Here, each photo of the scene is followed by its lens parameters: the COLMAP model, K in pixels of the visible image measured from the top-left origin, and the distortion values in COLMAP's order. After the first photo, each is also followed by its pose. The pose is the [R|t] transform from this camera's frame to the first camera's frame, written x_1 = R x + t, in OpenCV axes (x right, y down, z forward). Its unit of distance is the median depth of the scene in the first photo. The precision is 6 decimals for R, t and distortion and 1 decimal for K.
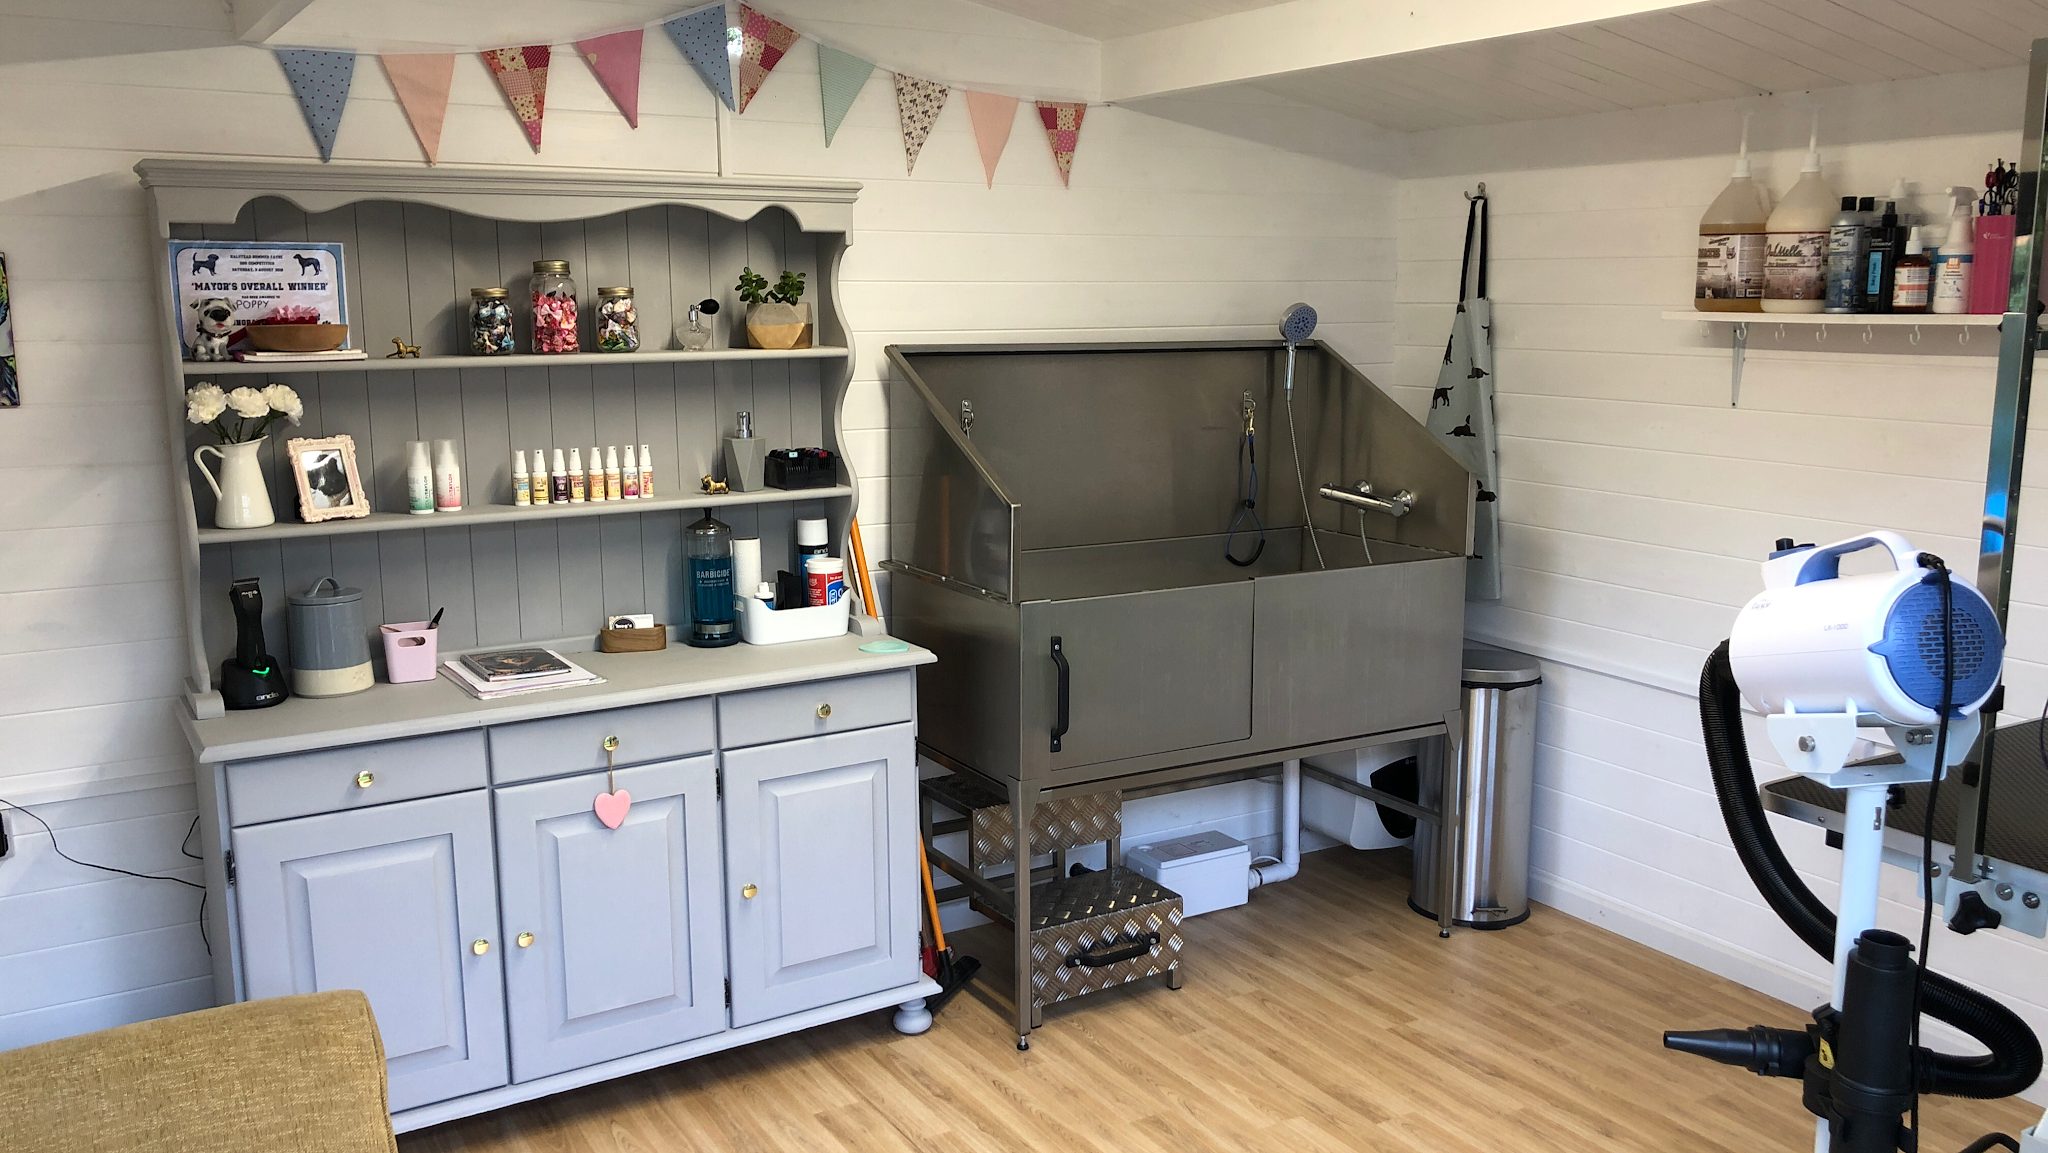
lens RADIAL K [[1629.4, 0, 1023.8], [0, 1629.4, 575.1], [0, 0, 1]] dist [0.007543, 0.005496]
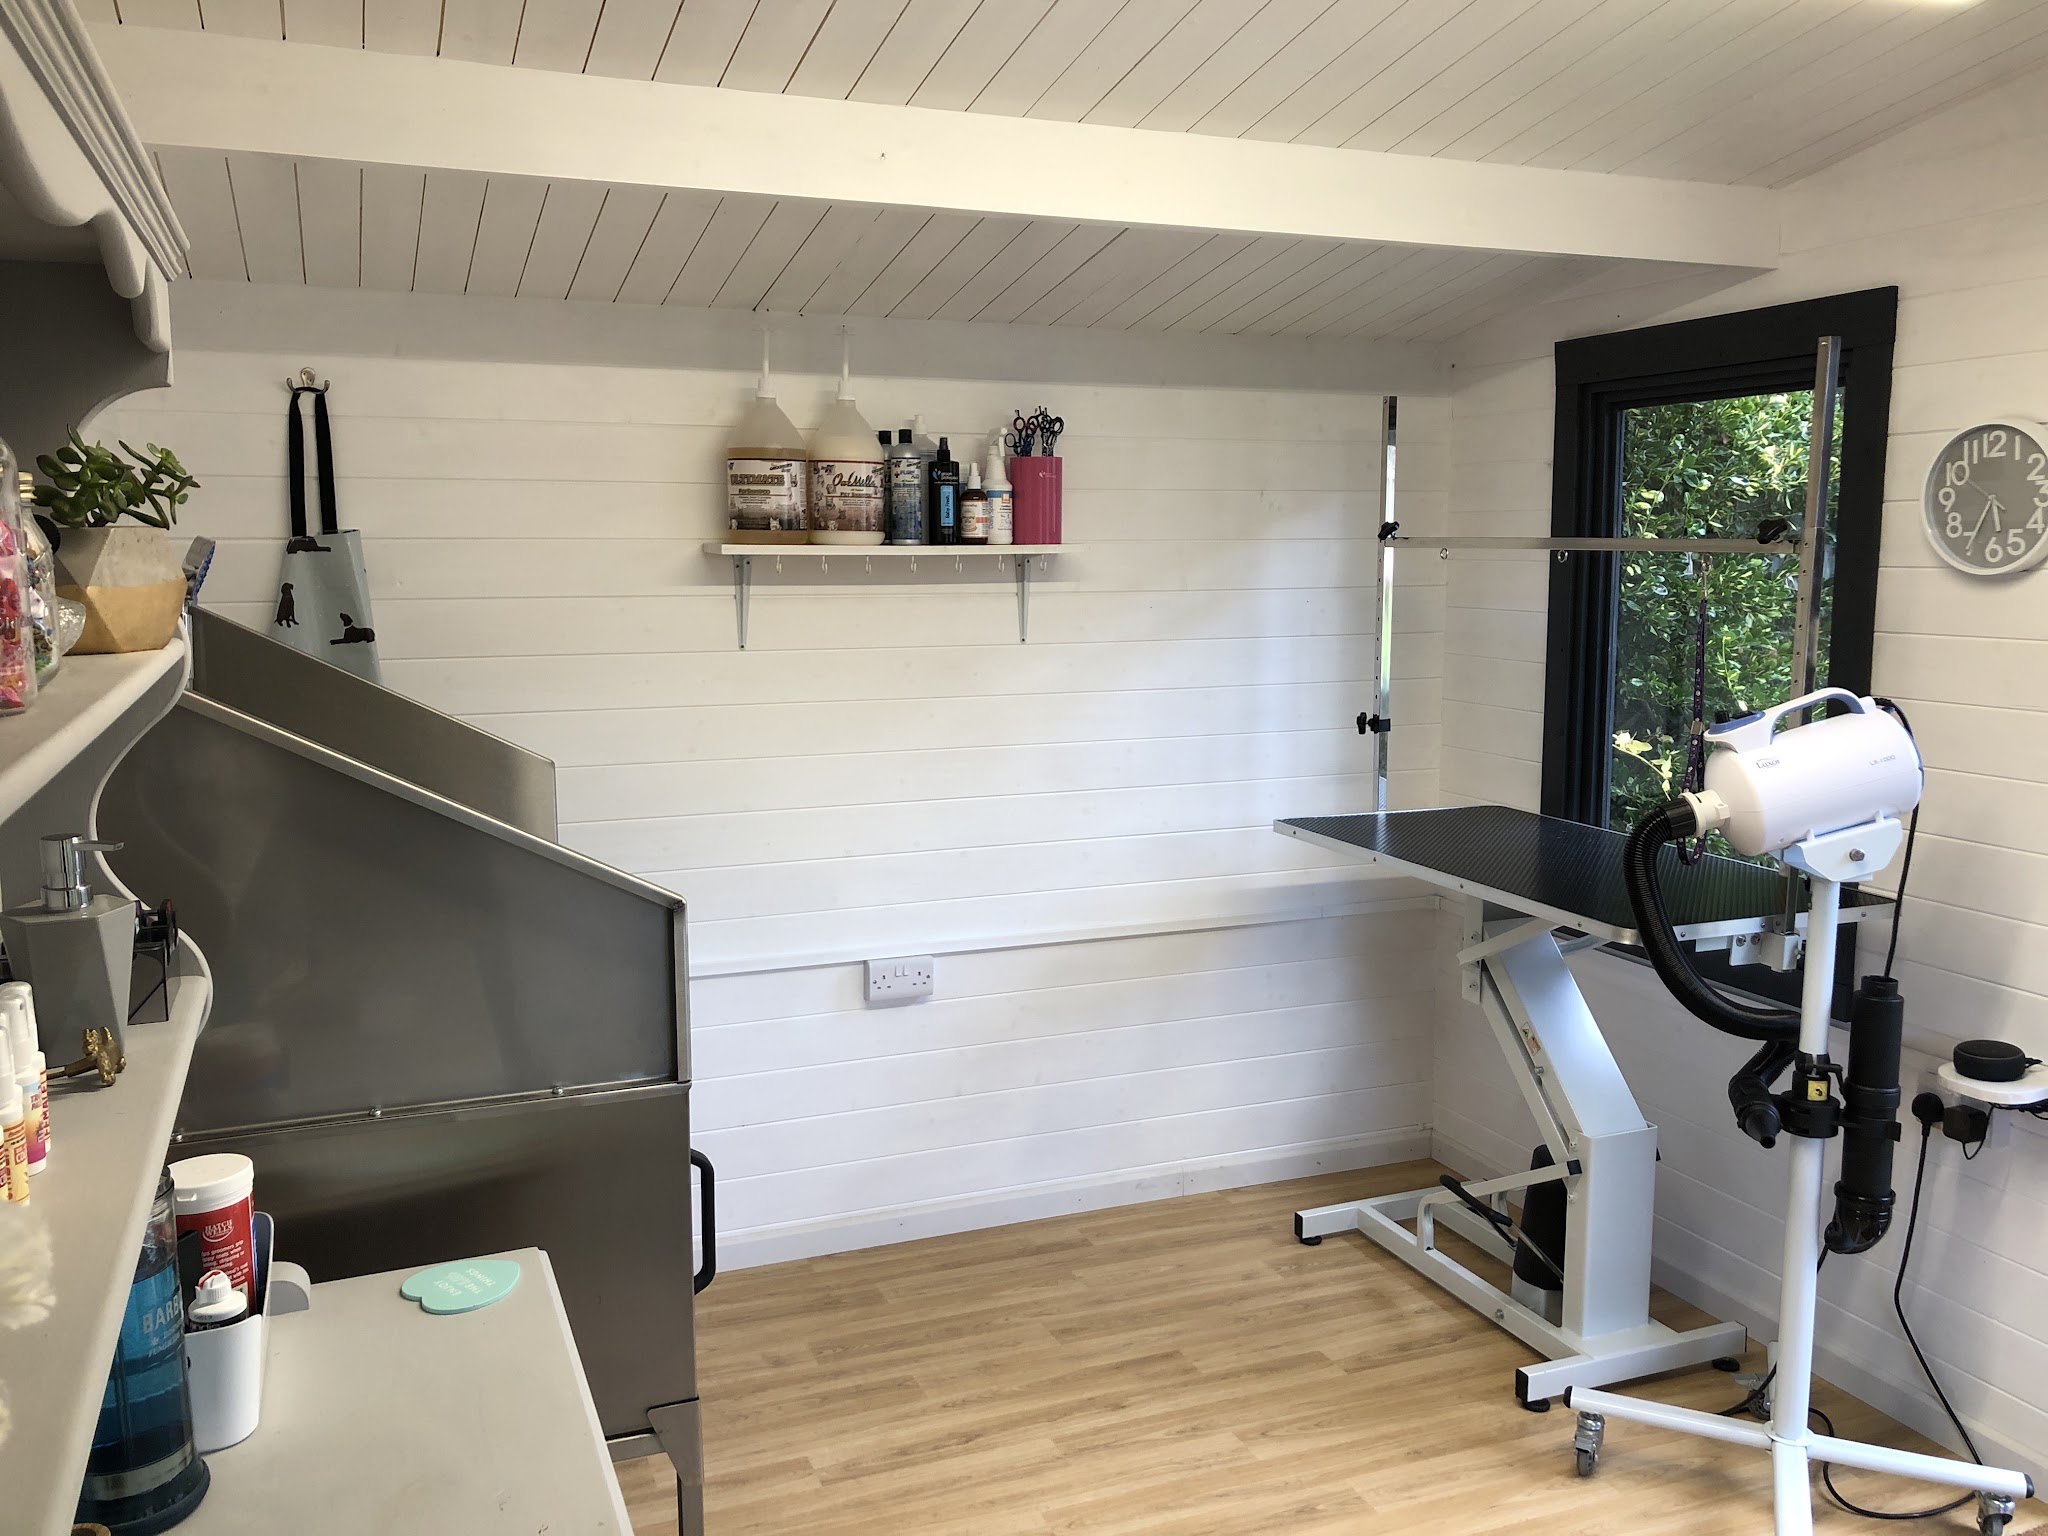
lens RADIAL K [[1679.5, 0, 1023.6], [0, 1679.5, 766.5], [0, 0, 1]] dist [-0.041748, -0.002126]
pose [[0.145287, -0.137810, 0.979745, -0.500135], [0.164940, 0.979768, 0.113354, -0.128768], [-0.975544, 0.145130, 0.165078, 0.760882]]
